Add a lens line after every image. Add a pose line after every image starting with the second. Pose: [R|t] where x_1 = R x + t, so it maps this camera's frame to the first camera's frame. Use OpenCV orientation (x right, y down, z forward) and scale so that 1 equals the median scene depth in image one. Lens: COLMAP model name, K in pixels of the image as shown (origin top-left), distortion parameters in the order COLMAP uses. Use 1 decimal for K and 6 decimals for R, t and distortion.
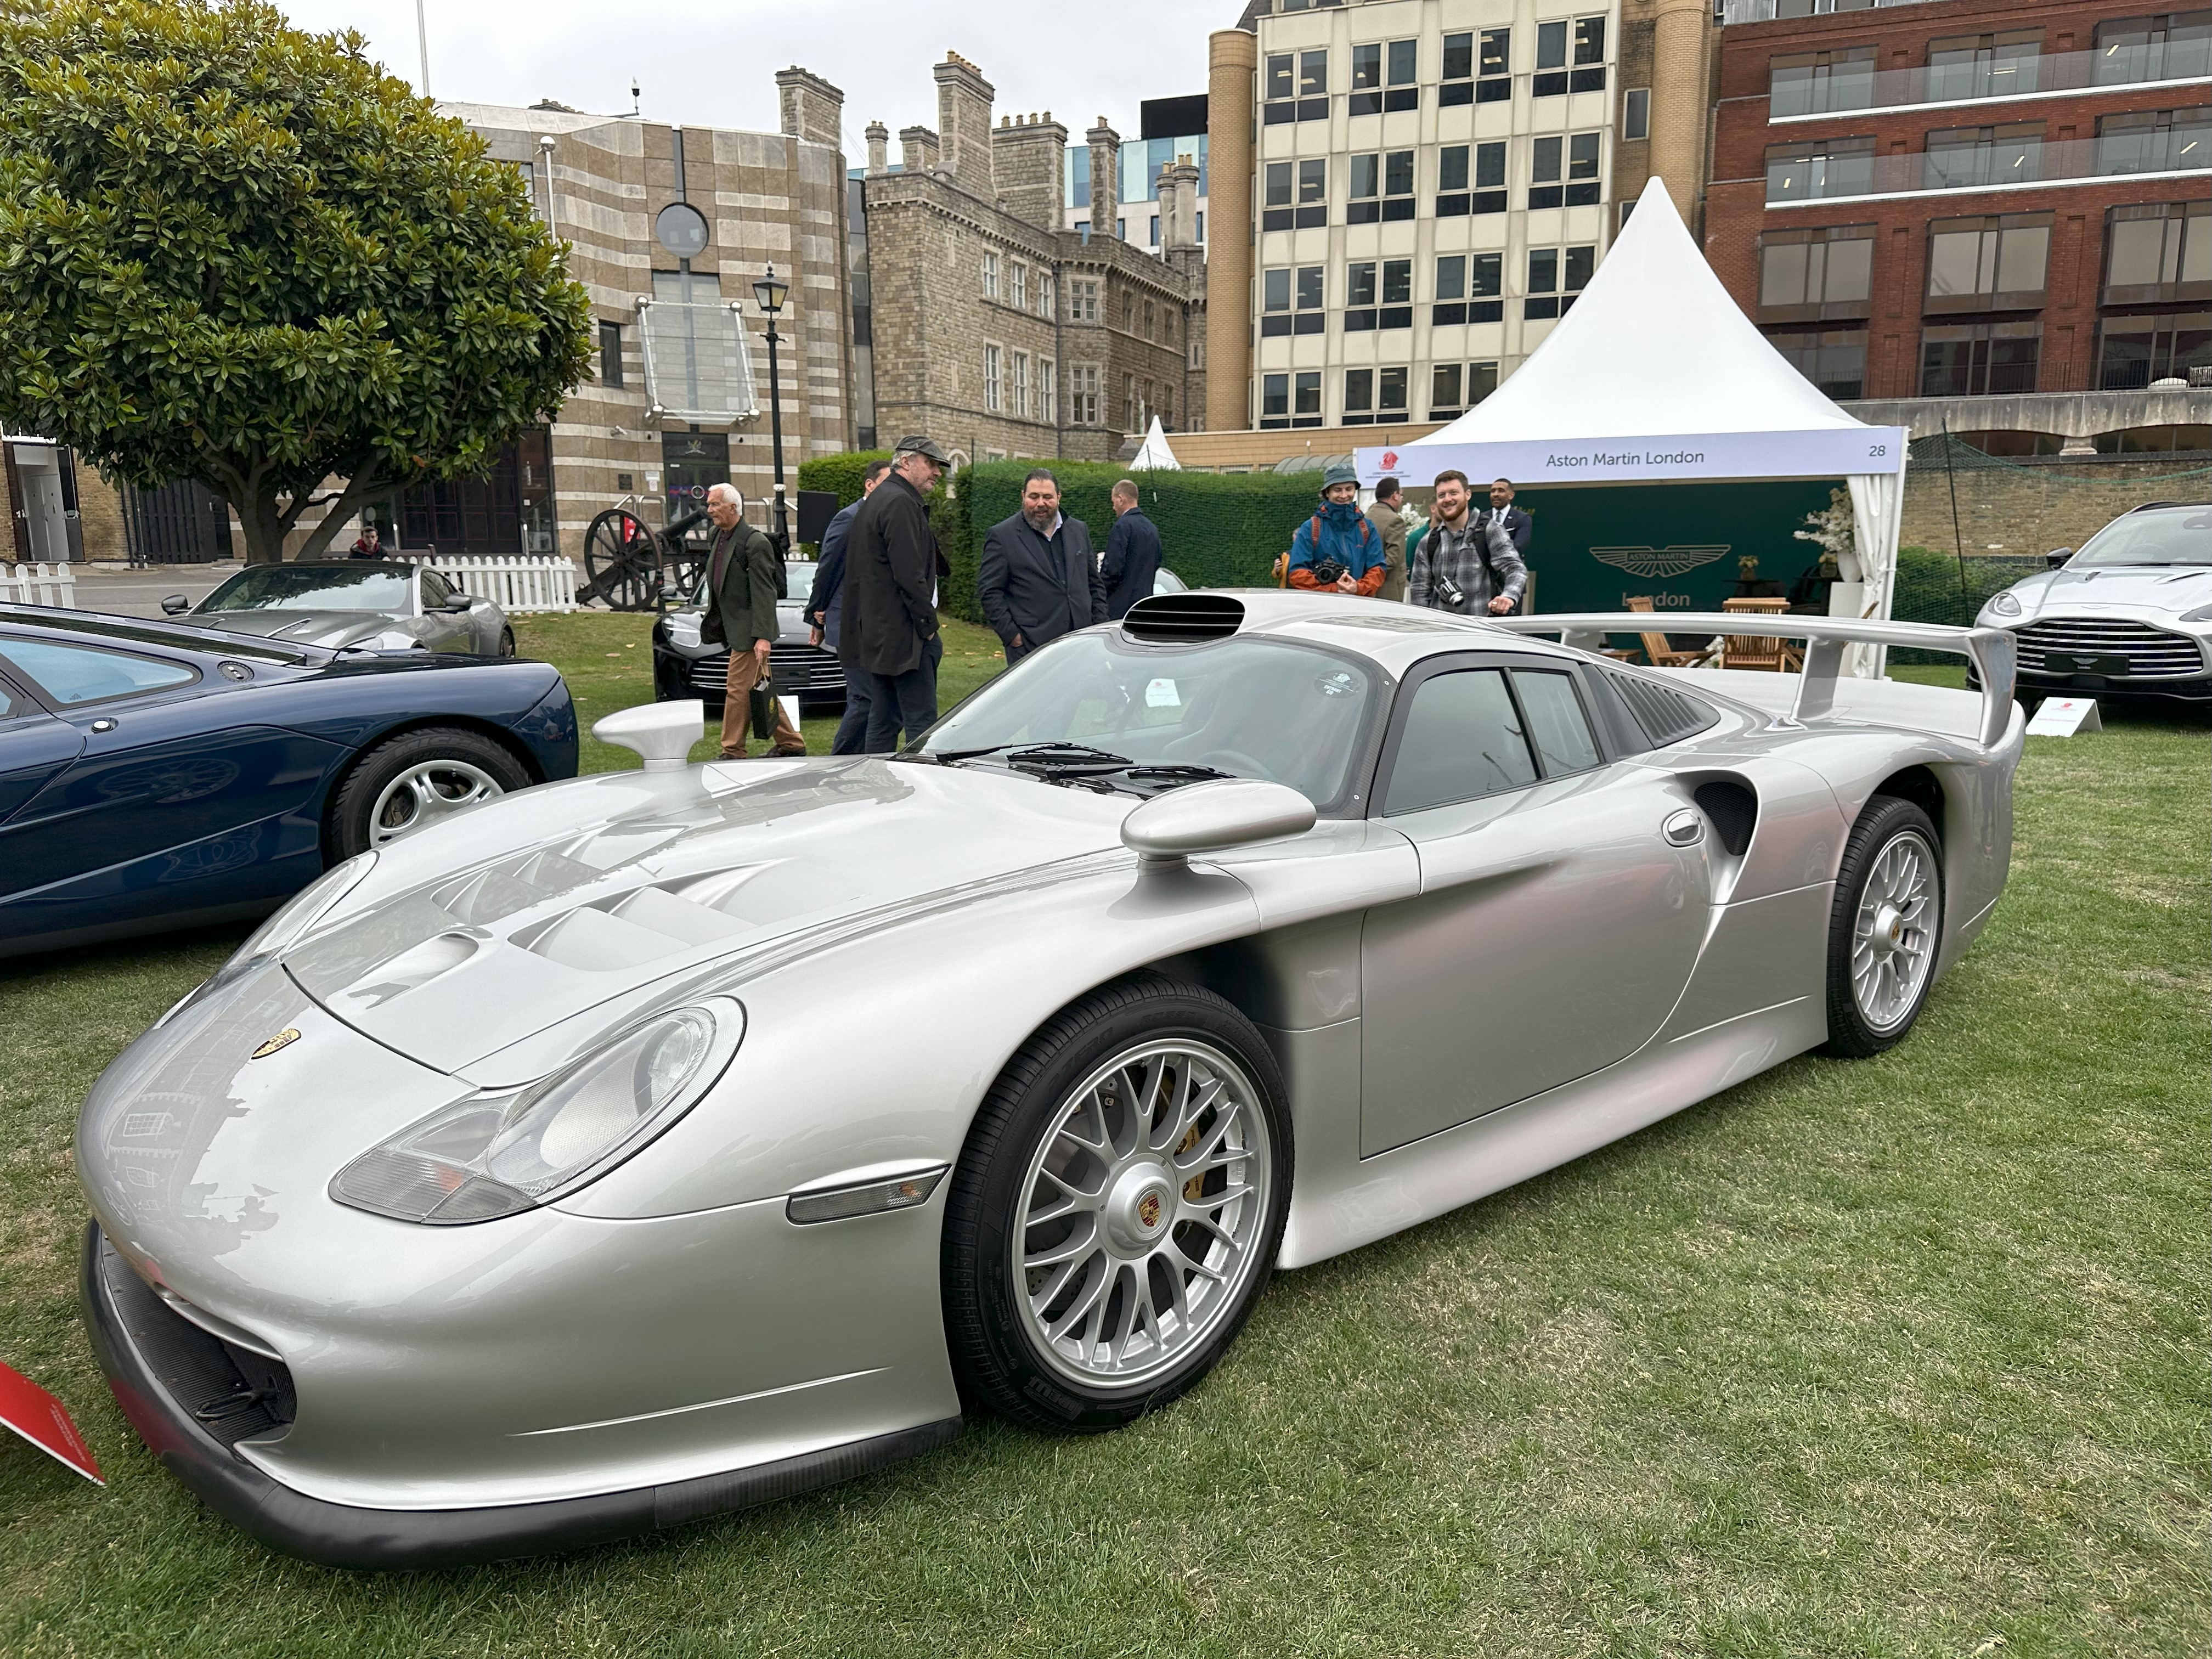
lens RADIAL K [[1572.7, 0, 1113.1], [0, 1572.7, 843.1], [0, 0, 1]] dist [0.033186, -0.033192]
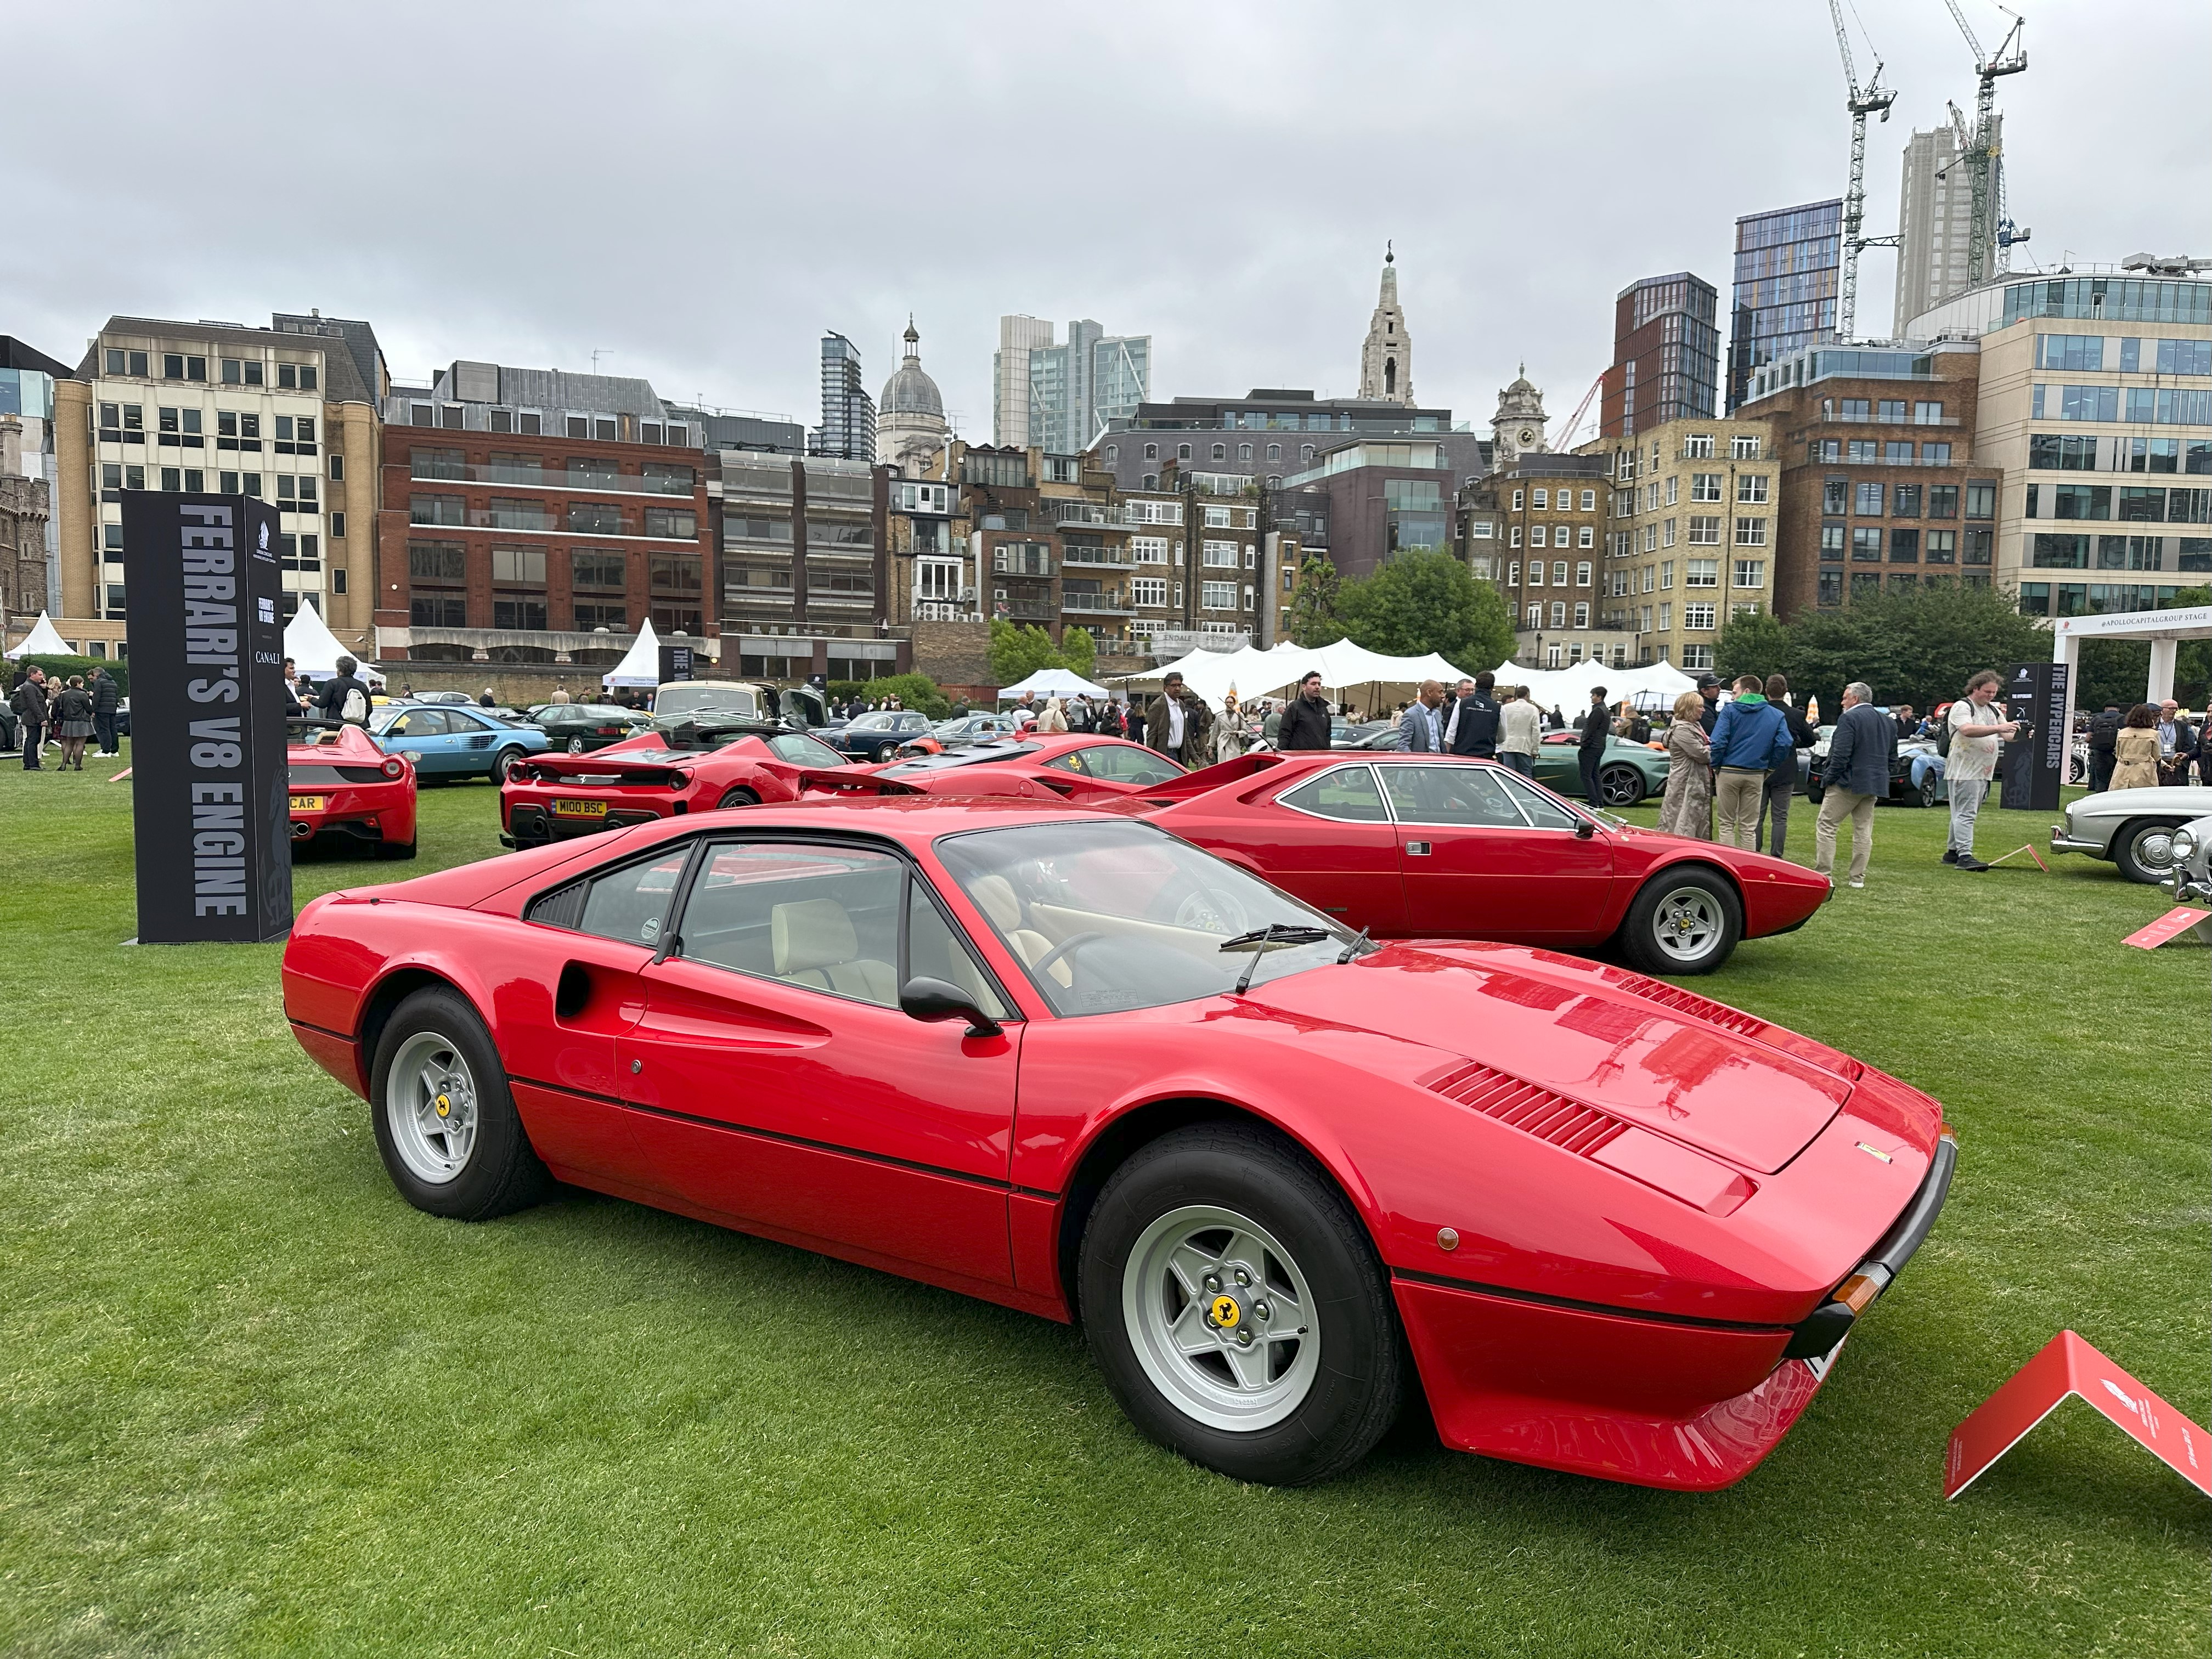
lens RADIAL K [[1572.7, 0, 1113.1], [0, 1572.7, 843.1], [0, 0, 1]] dist [0.033186, -0.033192]
pose [[0.753811, -0.037405, 0.656026, -0.216587], [0.096032, 0.993930, -0.053674, 0.166160], [-0.650036, 0.103459, 0.752827, -0.933464]]
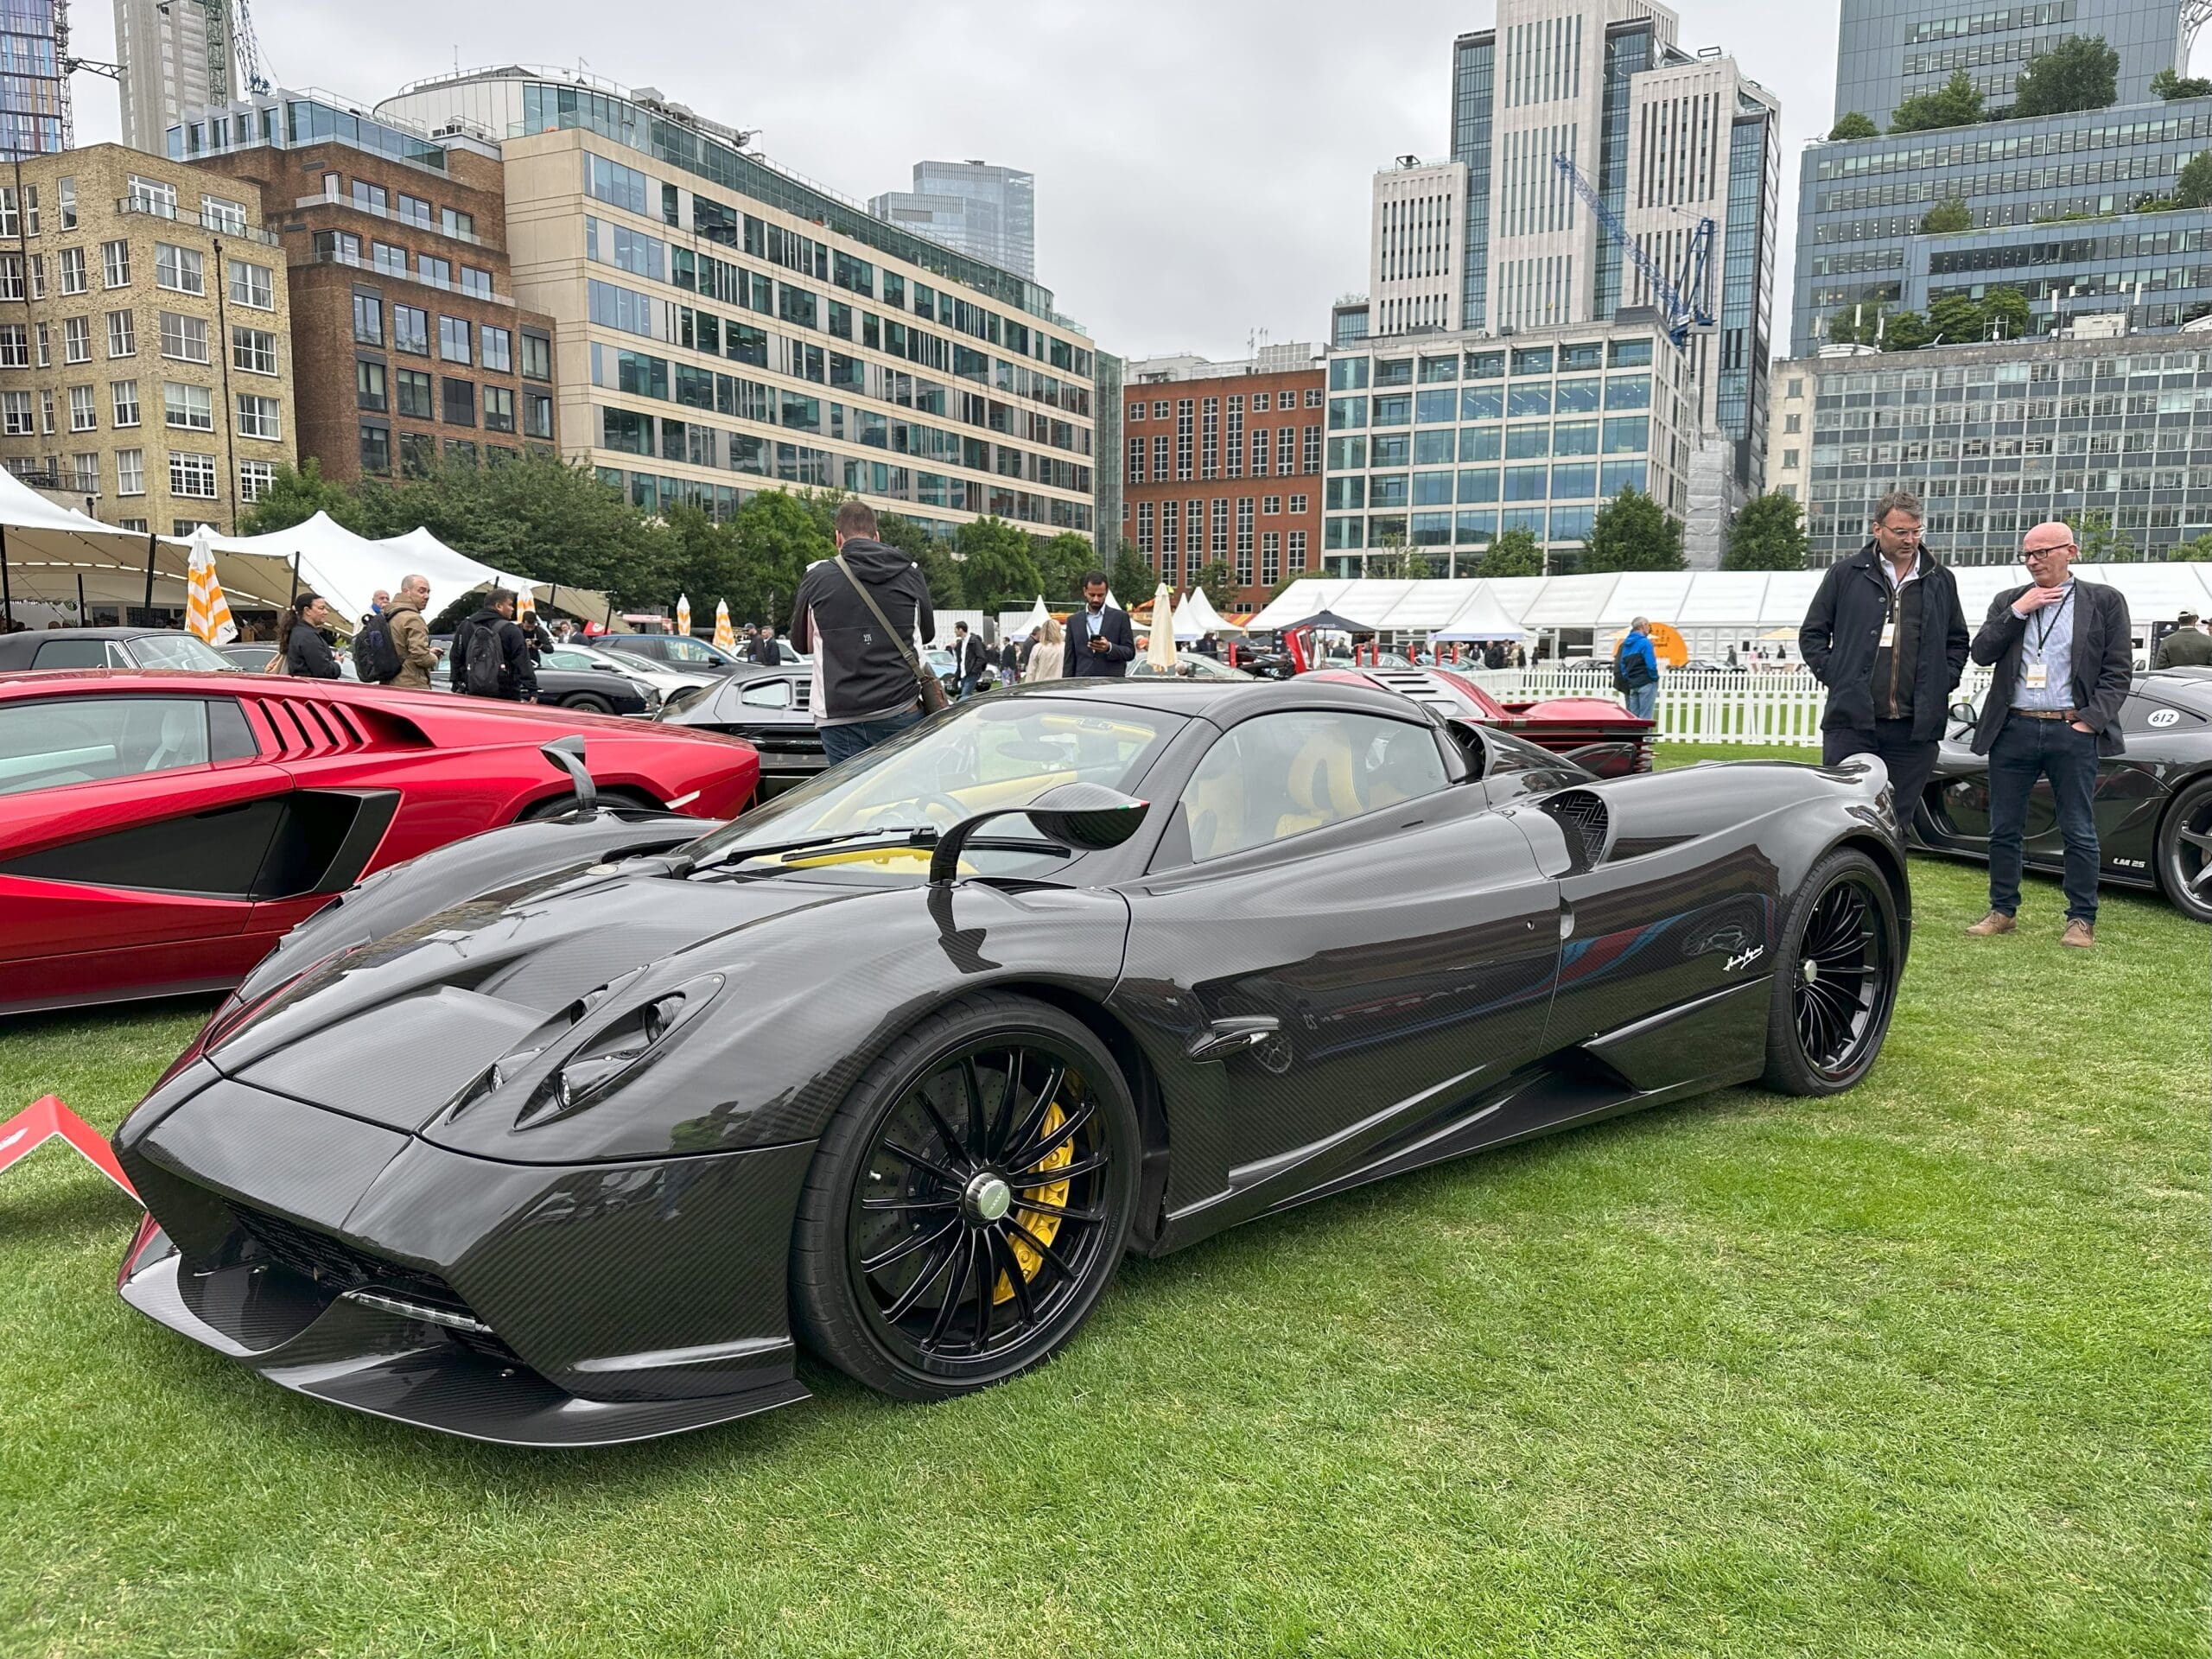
lens RADIAL K [[1584.5, 0, 1111.9], [0, 1584.5, 854.9], [0, 0, 1]] dist [-0.010136, 0.005134]
pose [[-0.179312, -0.118611, 0.976616, 0.341306], [0.166275, 0.974770, 0.148916, 0.059737], [-0.969639, 0.189089, -0.155066, -0.317051]]
